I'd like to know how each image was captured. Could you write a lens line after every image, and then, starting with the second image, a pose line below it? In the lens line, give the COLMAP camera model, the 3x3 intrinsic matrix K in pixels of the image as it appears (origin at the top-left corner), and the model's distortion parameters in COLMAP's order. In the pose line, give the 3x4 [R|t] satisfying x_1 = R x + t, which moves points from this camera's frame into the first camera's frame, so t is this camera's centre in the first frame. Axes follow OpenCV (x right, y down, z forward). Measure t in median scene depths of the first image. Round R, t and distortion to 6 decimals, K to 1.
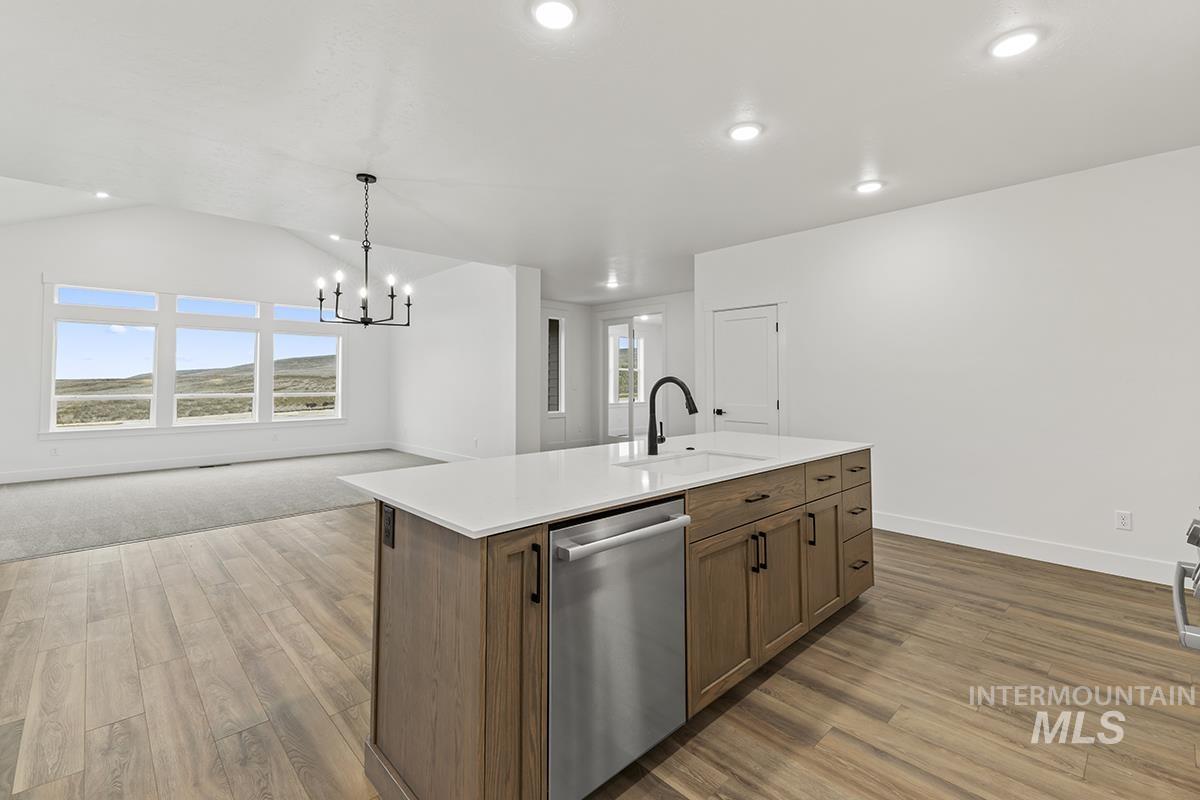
lens RADIAL K [[530.1, 0, 597.9], [0, 530.1, 367.2], [0, 0, 1]] dist [0.016311, 0.000020]
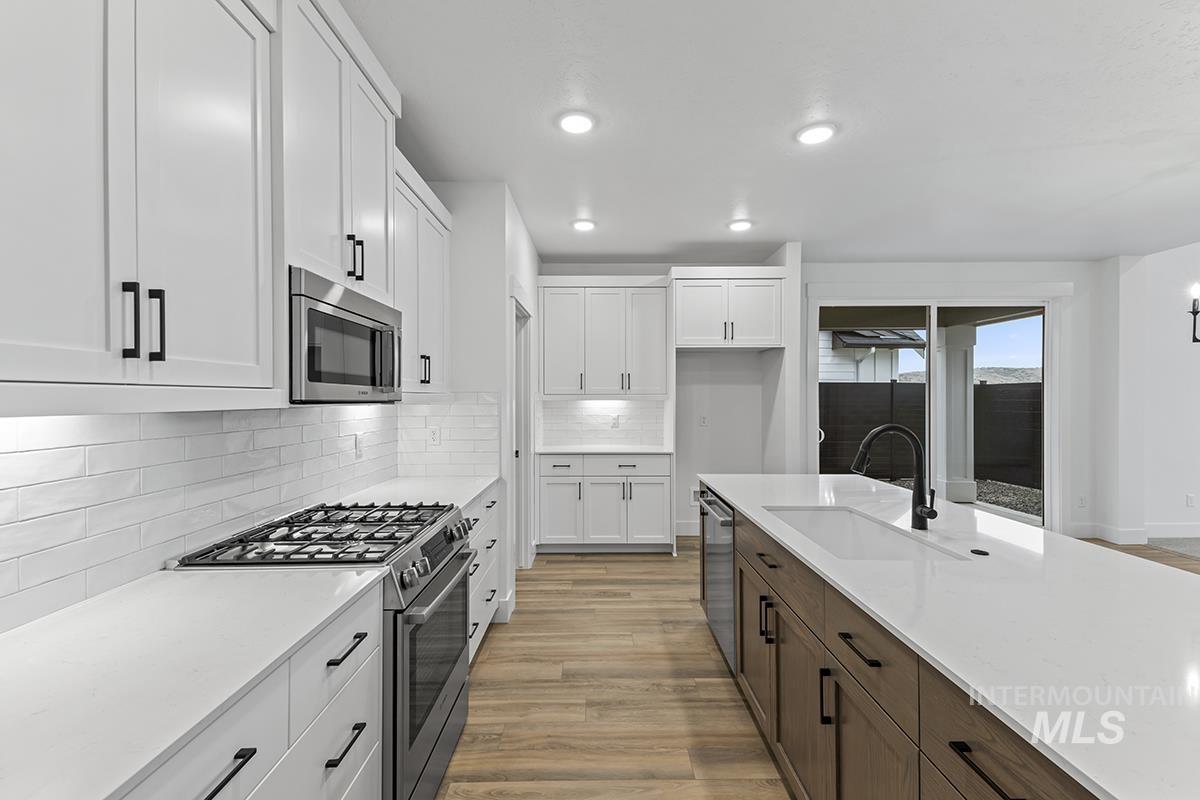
lens RADIAL K [[502.4, 0, 603.4], [0, 502.4, 398.1], [0, 0, 1]] dist [0.013725, -0.000436]
pose [[-0.681313, 0.002929, -0.731986, 0.975629], [0.020053, 0.999691, -0.014665, -0.019390], [0.731718, -0.024670, -0.681161, 1.206489]]
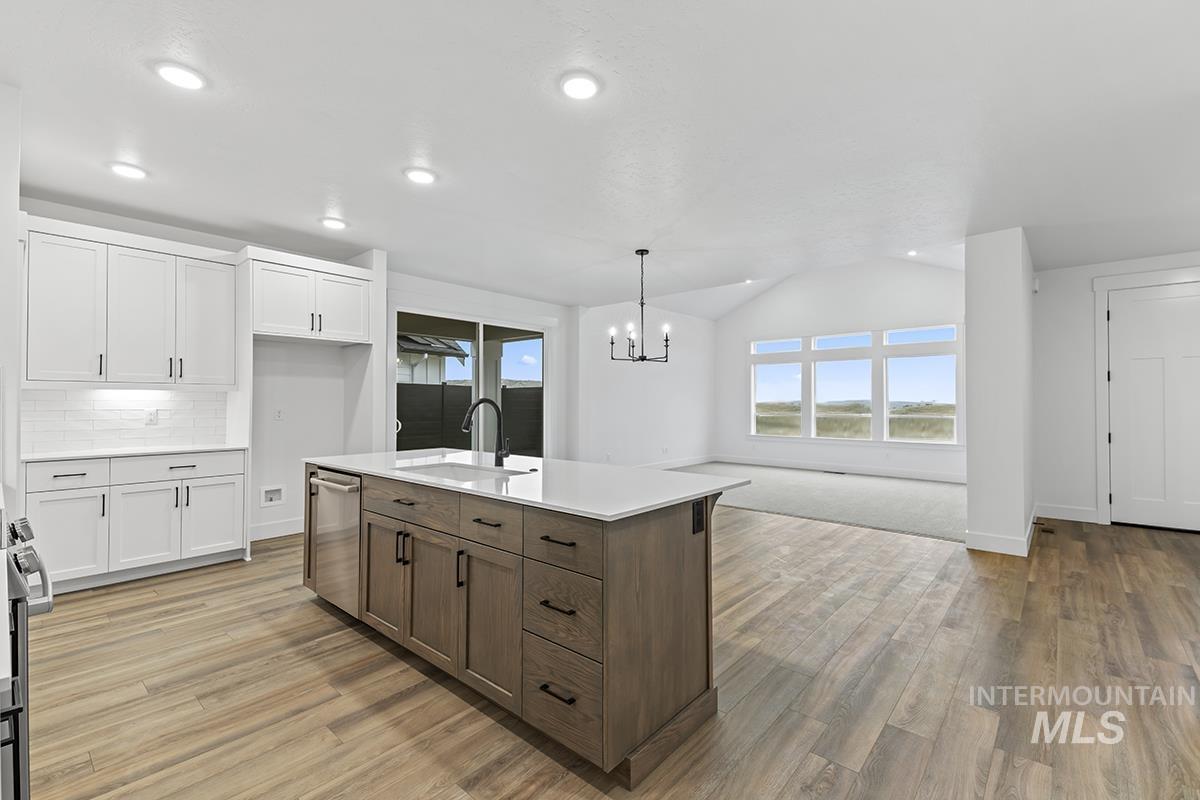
lens RADIAL K [[514.8, 0, 600.0], [0, 514.8, 400.0], [0, 0, 1]] dist [0.022702, -0.000144]
pose [[0.089102, -0.005858, -0.996005, 1.289806], [0.023597, 0.999714, -0.003769, 0.029937], [0.995743, -0.023167, 0.089215, 1.164445]]
